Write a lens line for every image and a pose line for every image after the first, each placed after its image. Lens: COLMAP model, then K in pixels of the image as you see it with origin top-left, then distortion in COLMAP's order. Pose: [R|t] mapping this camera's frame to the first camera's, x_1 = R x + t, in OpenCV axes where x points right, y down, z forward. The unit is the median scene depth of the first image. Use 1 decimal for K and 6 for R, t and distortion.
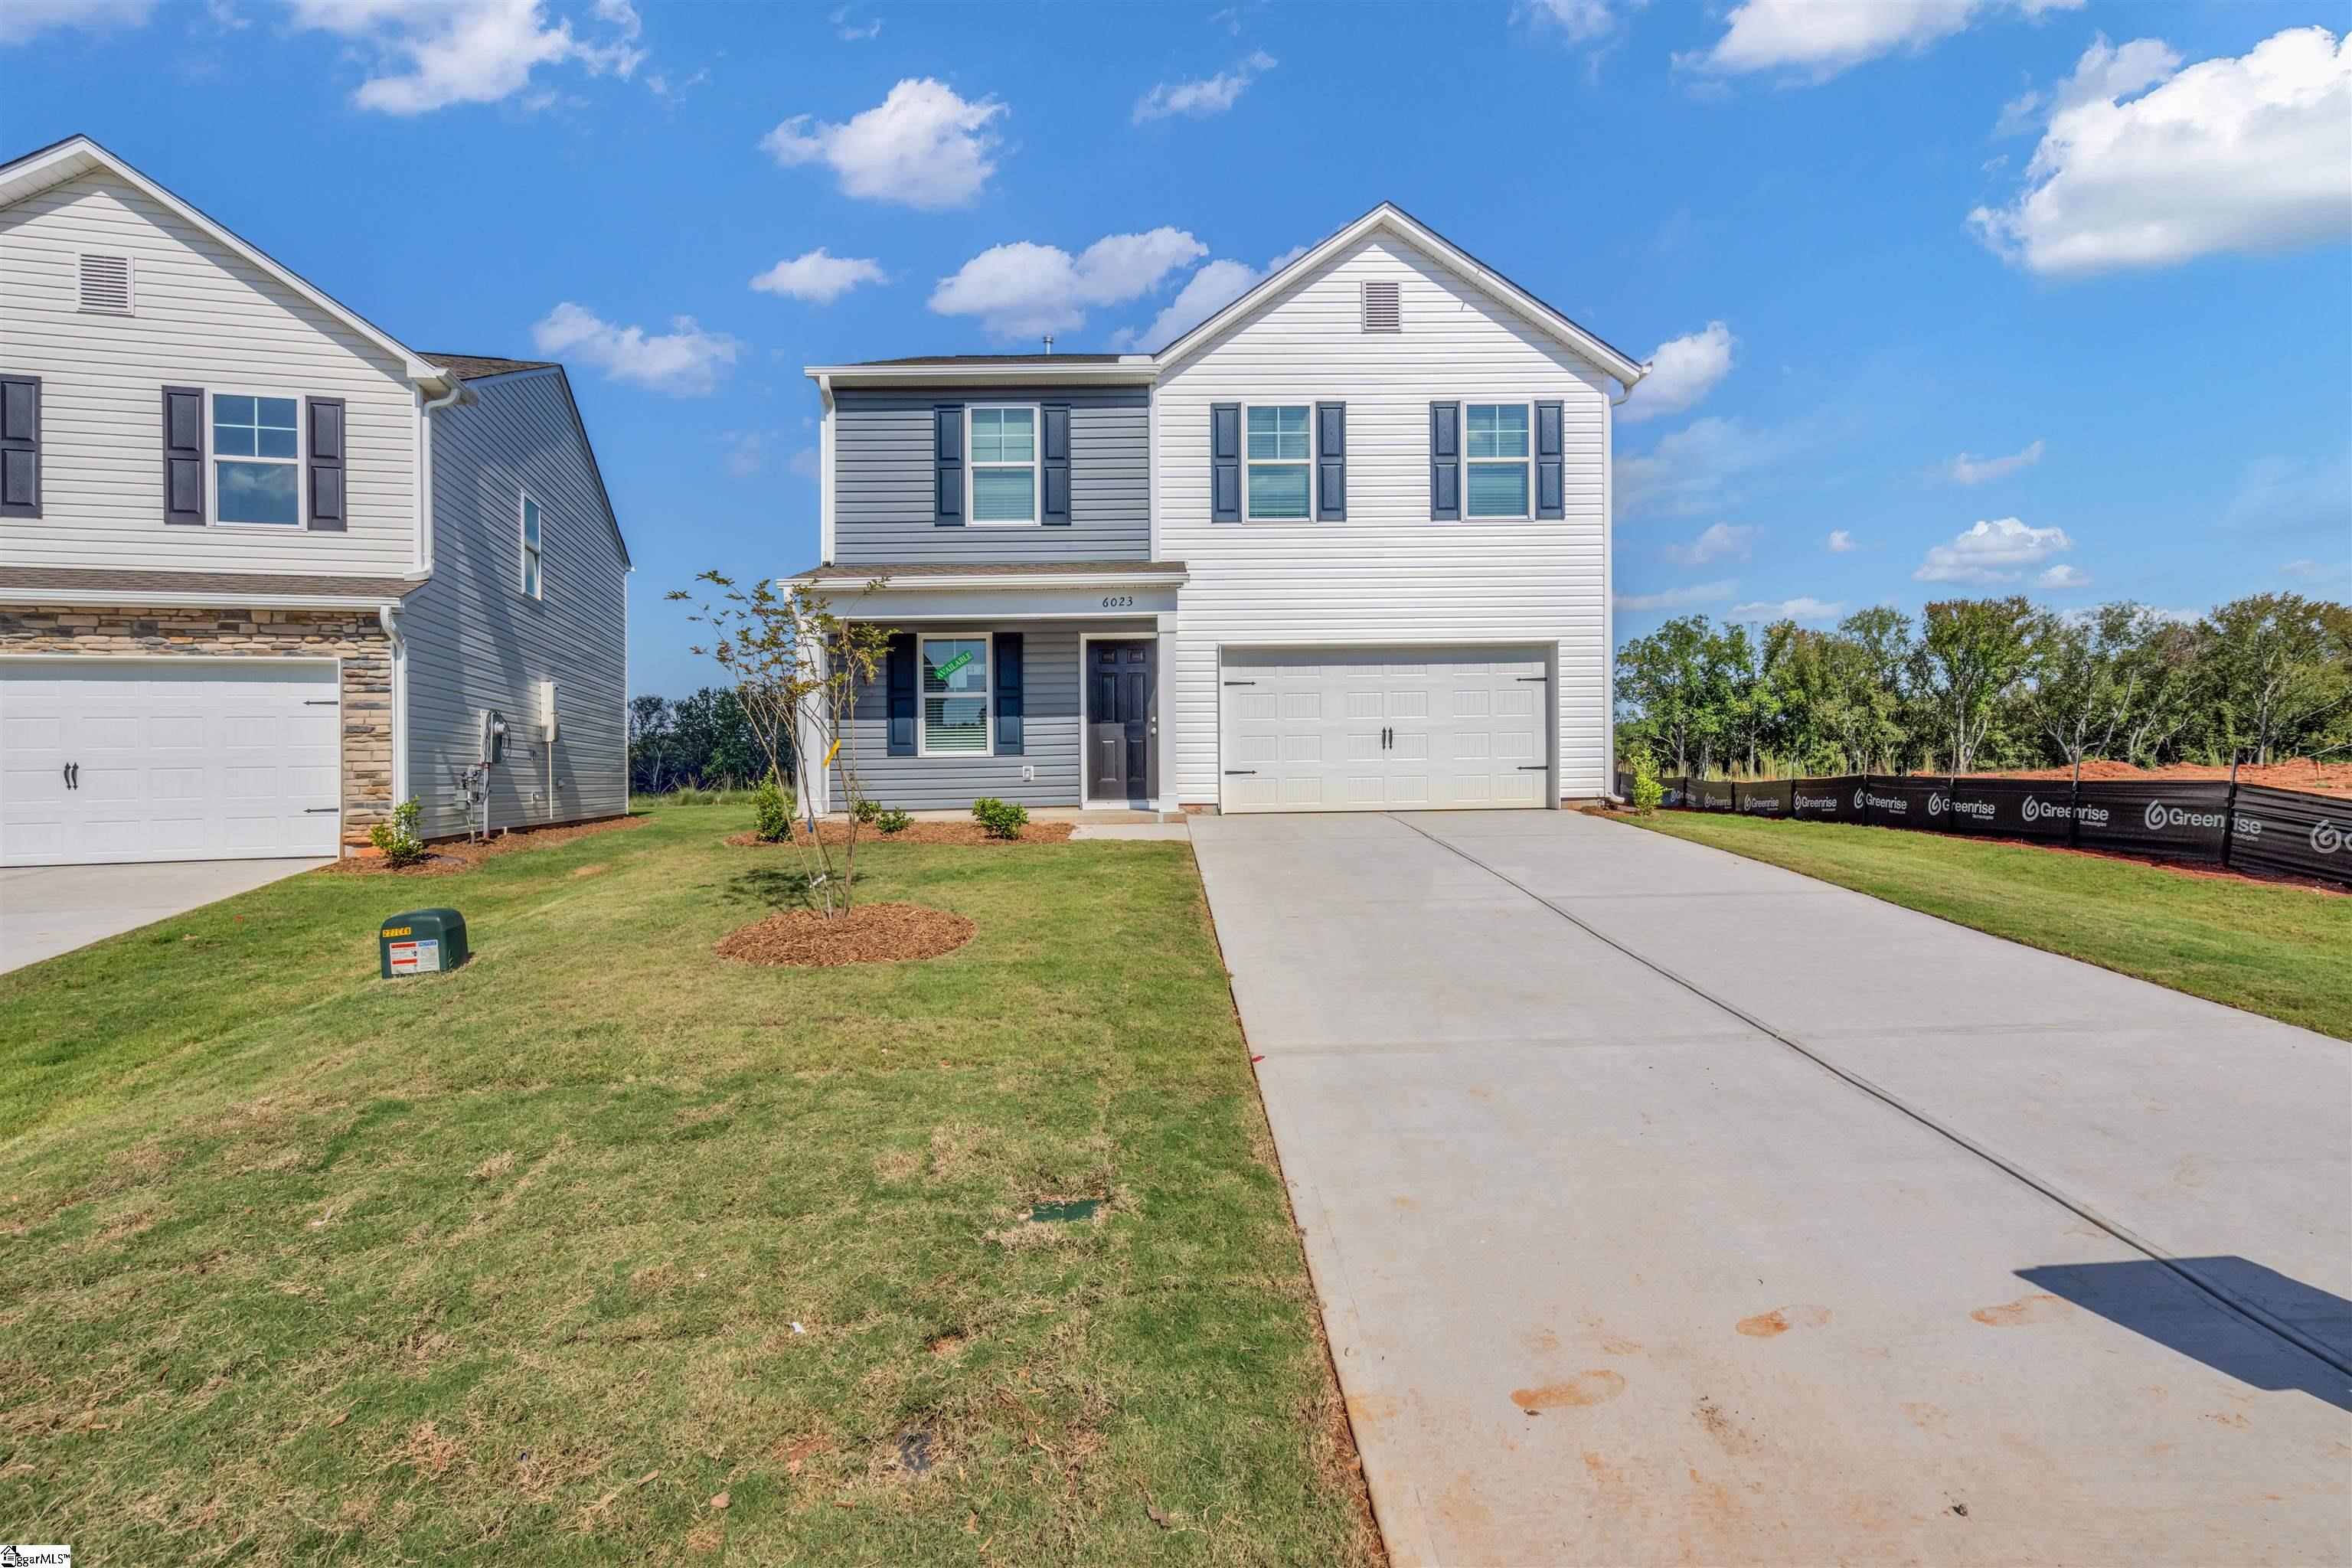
lens RADIAL K [[1067.7, 0, 1166.6], [0, 1067.7, 761.9], [0, 0, 1]] dist [-0.002577, -0.000143]
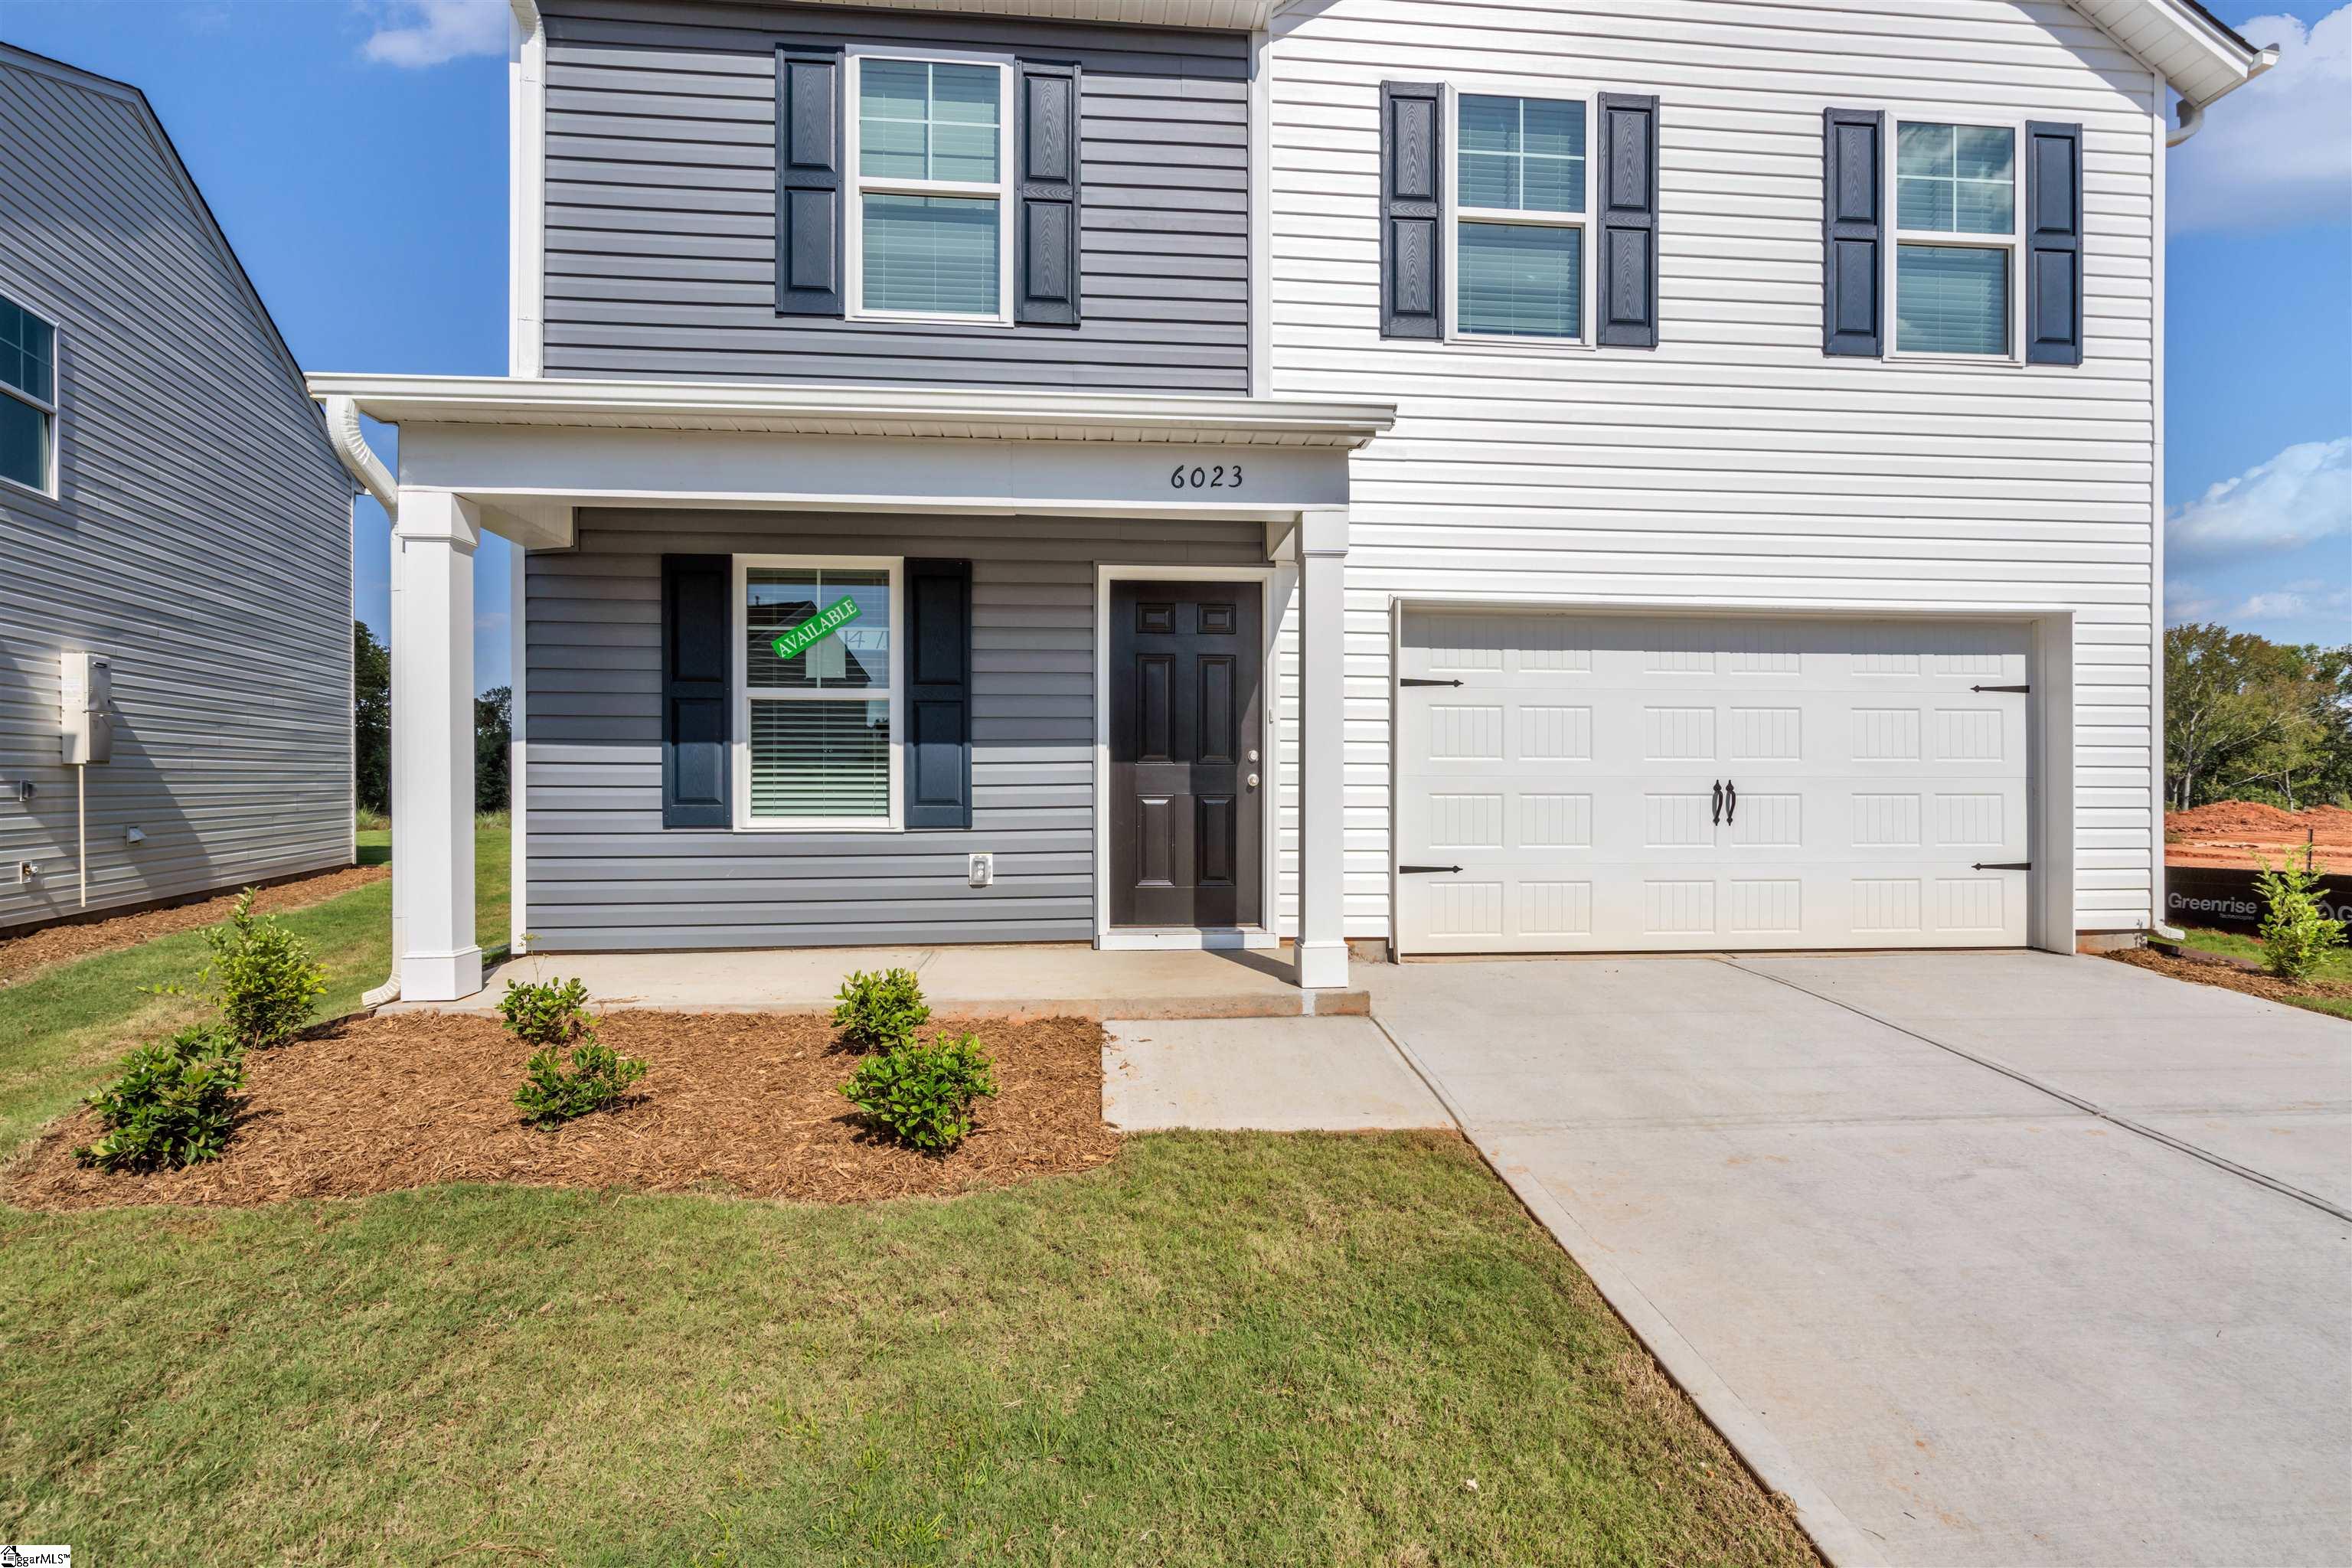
lens RADIAL K [[1059.6, 0, 1190.3], [0, 1059.6, 813.9], [0, 0, 1]] dist [-0.005009, -0.000498]
pose [[0.996349, 0.013425, 0.084307, -0.078173], [-0.017177, 0.998887, 0.043927, -0.034110], [-0.083623, -0.045215, 0.995471, 0.535986]]
